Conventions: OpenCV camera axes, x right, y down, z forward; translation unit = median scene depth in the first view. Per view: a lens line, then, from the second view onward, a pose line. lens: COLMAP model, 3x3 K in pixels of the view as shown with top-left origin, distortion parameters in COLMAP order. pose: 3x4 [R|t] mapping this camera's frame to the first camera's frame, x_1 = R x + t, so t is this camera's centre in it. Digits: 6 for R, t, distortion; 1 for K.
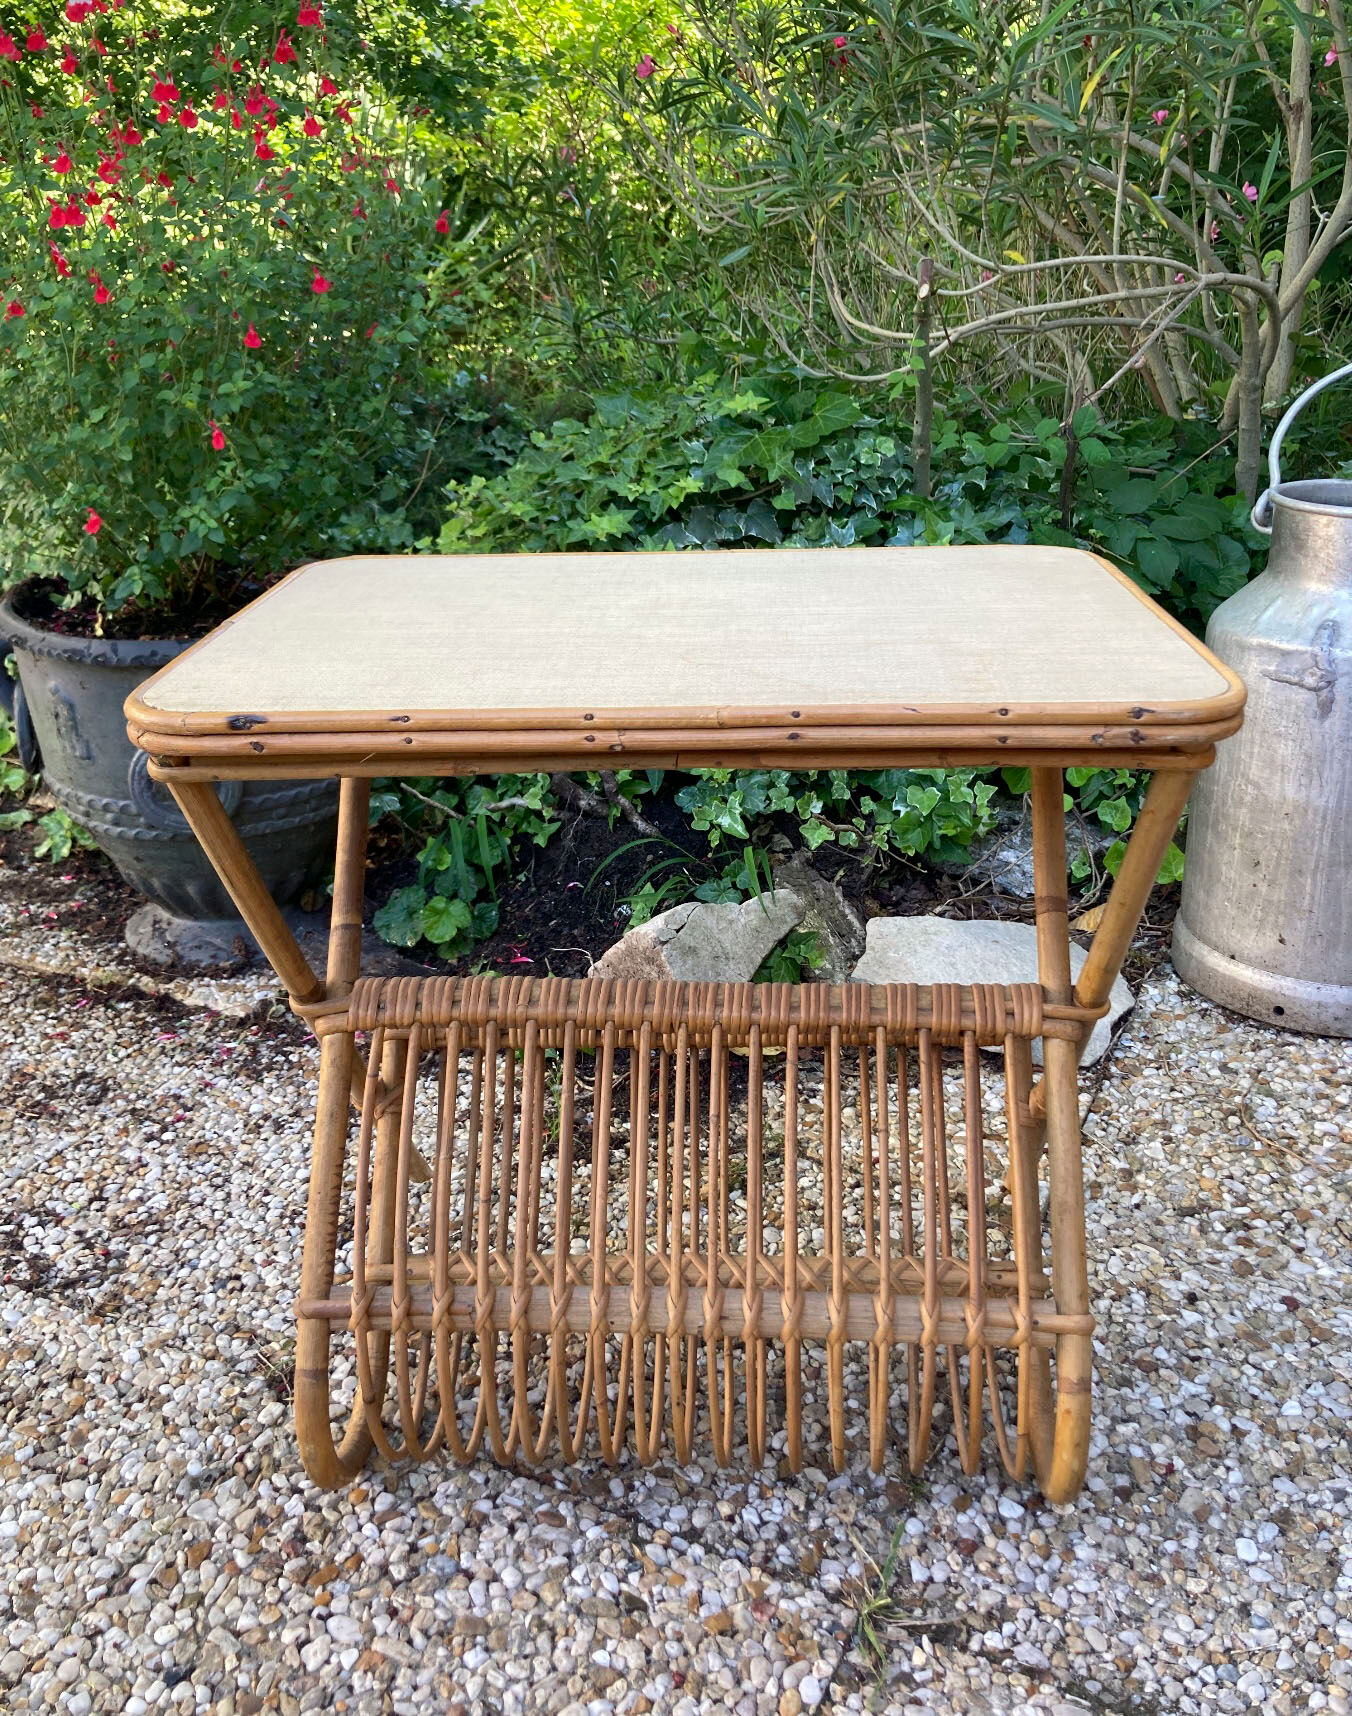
lens RADIAL K [[1507.2, 0, 653.6], [0, 1507.2, 805.3], [0, 0, 1]] dist [0.004772, 0.010372]
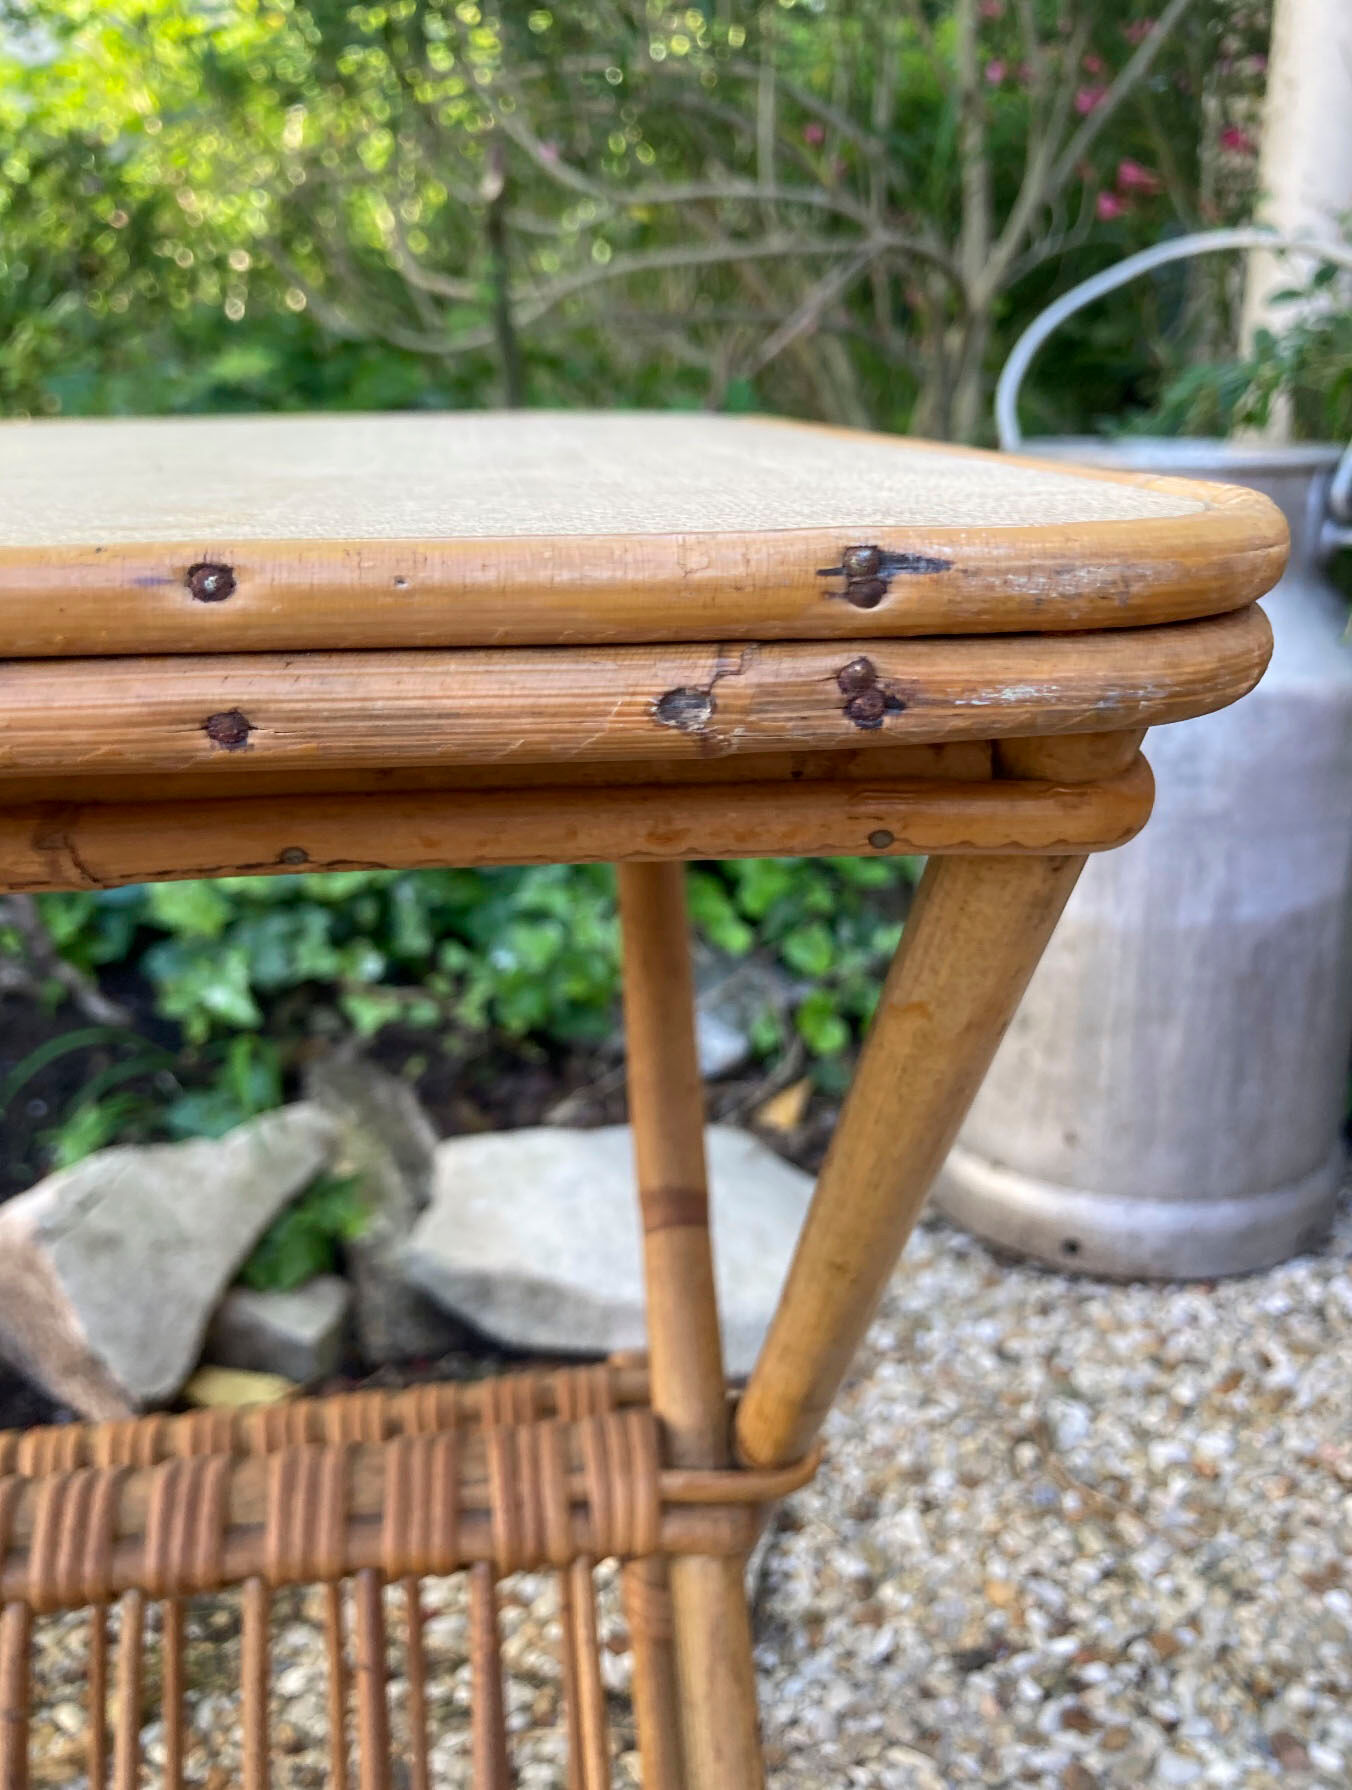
lens RADIAL K [[1546.0, 0, 658.6], [0, 1546.0, 889.5], [0, 0, 1]] dist [0.012590, -0.016294]
pose [[0.979462, -0.046666, 0.196156, 0.132934], [0.053515, 0.998123, -0.029760, -0.007017], [-0.194399, 0.039646, 0.980121, 0.425716]]
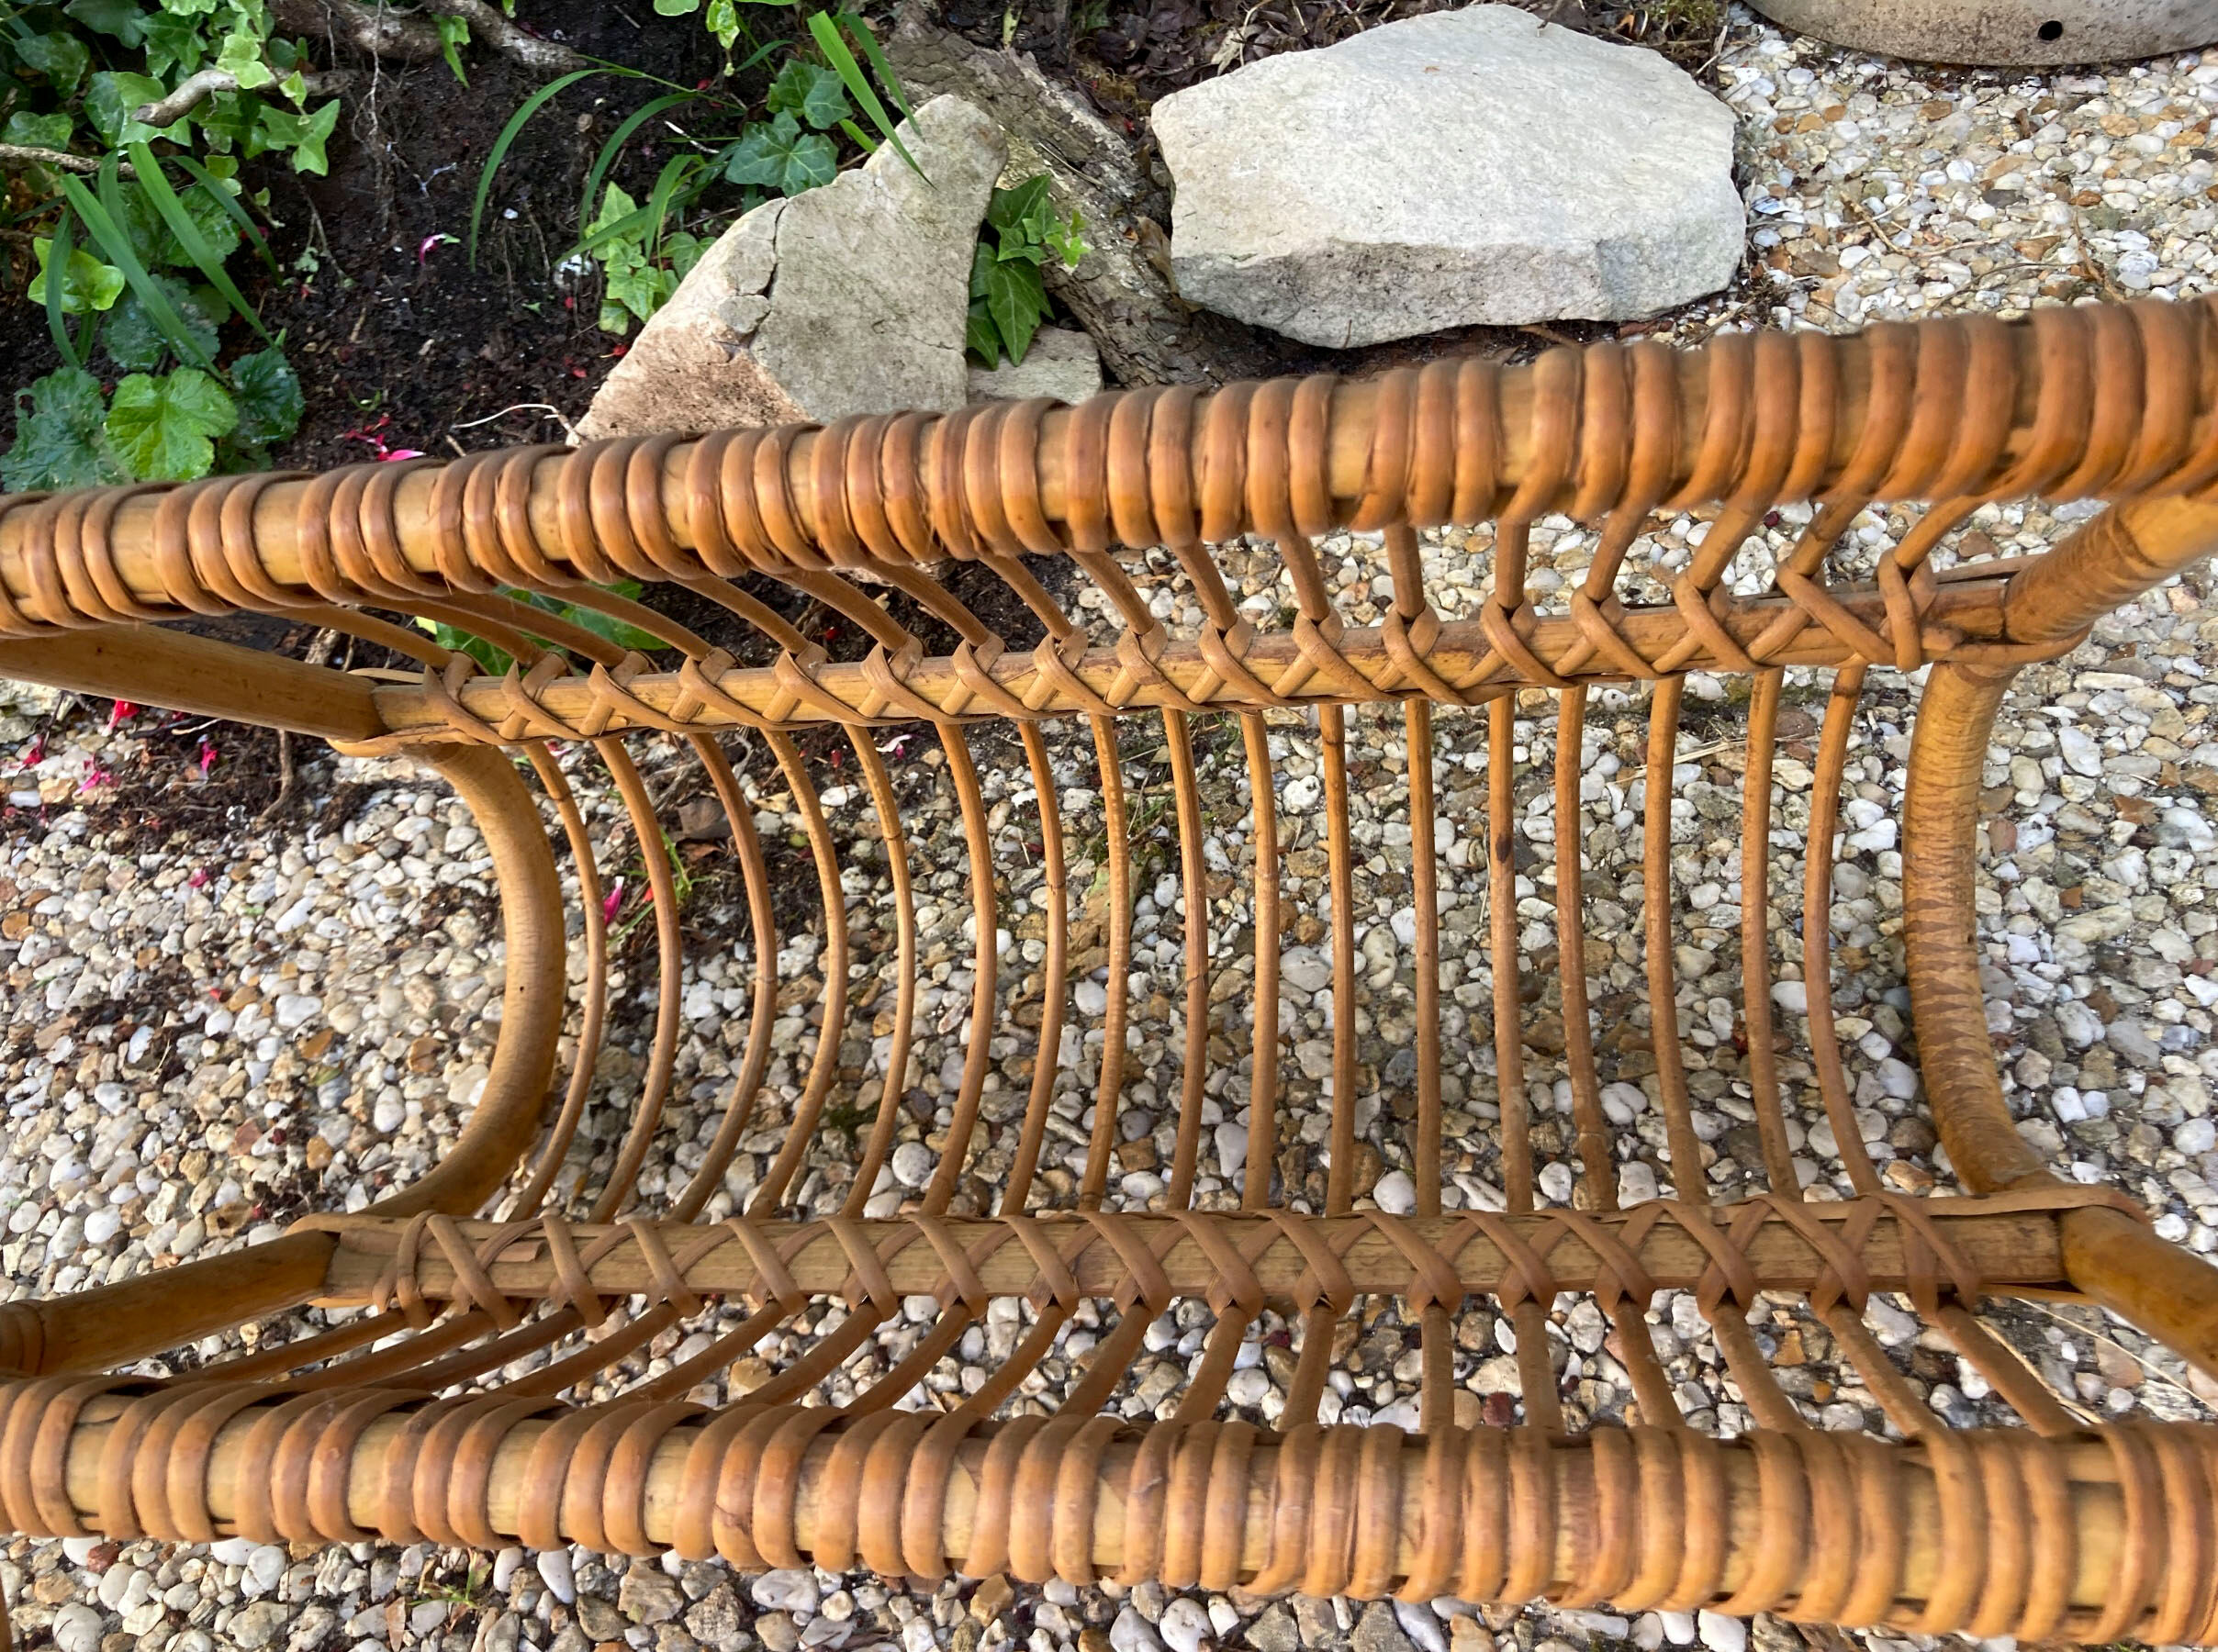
lens RADIAL K [[1880.0, 0, 1072.2], [0, 1880.0, 831.6], [0, 0, 1]] dist [0.015929, -0.021024]
pose [[0.916760, -0.369679, 0.151288, -0.040567], [0.270996, 0.853883, 0.444347, 0.009390], [-0.293448, -0.366362, 0.882988, 0.553051]]
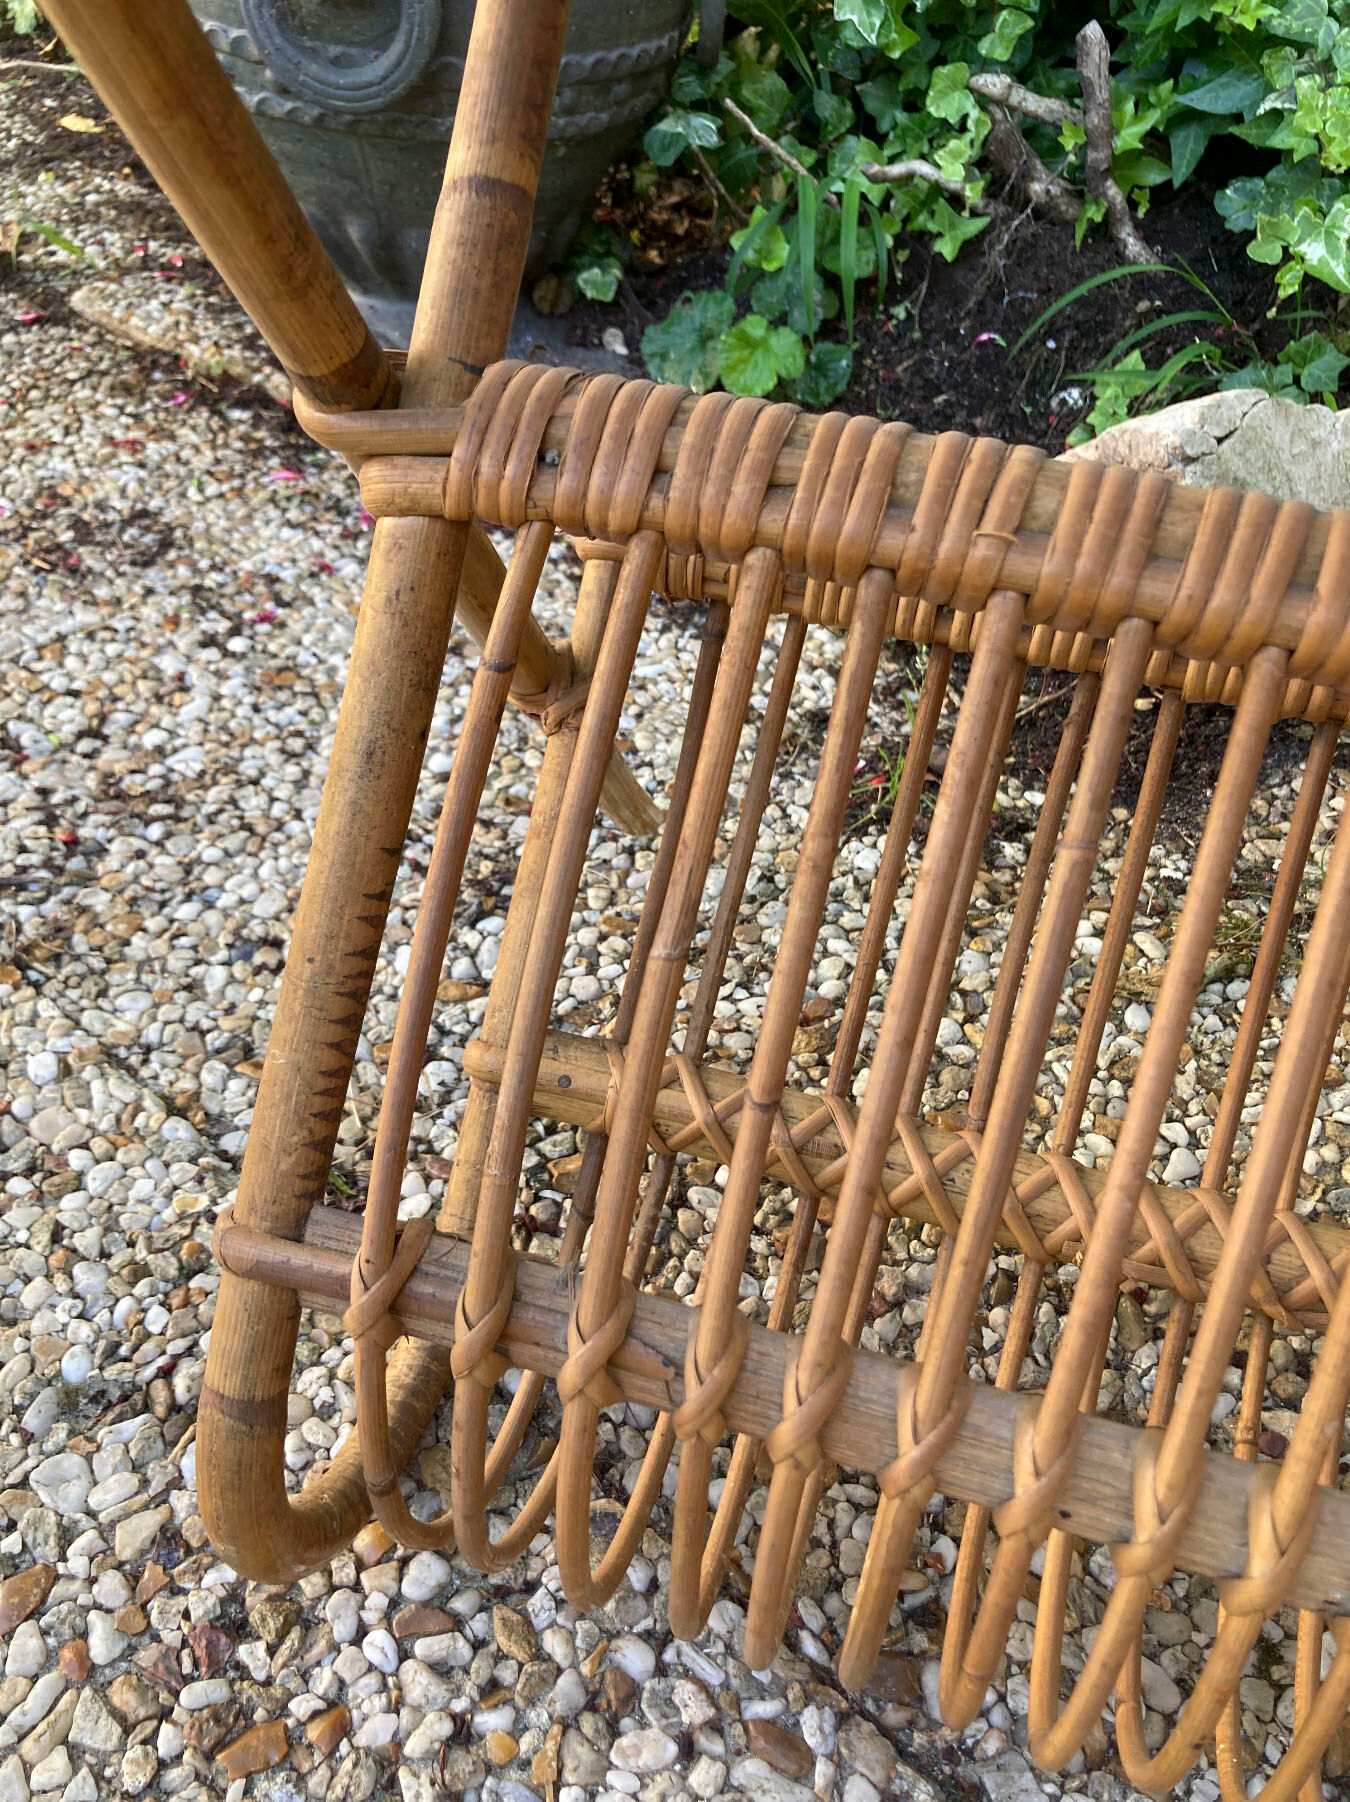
lens RADIAL K [[1527.6, 0, 658.5], [0, 1527.6, 892.2], [0, 0, 1]] dist [0.015929, -0.021024]
pose [[0.967345, 0.215515, -0.133405, -0.070331], [-0.153559, 0.917055, 0.368007, 0.069608], [0.201651, -0.335504, 0.920203, 0.495551]]
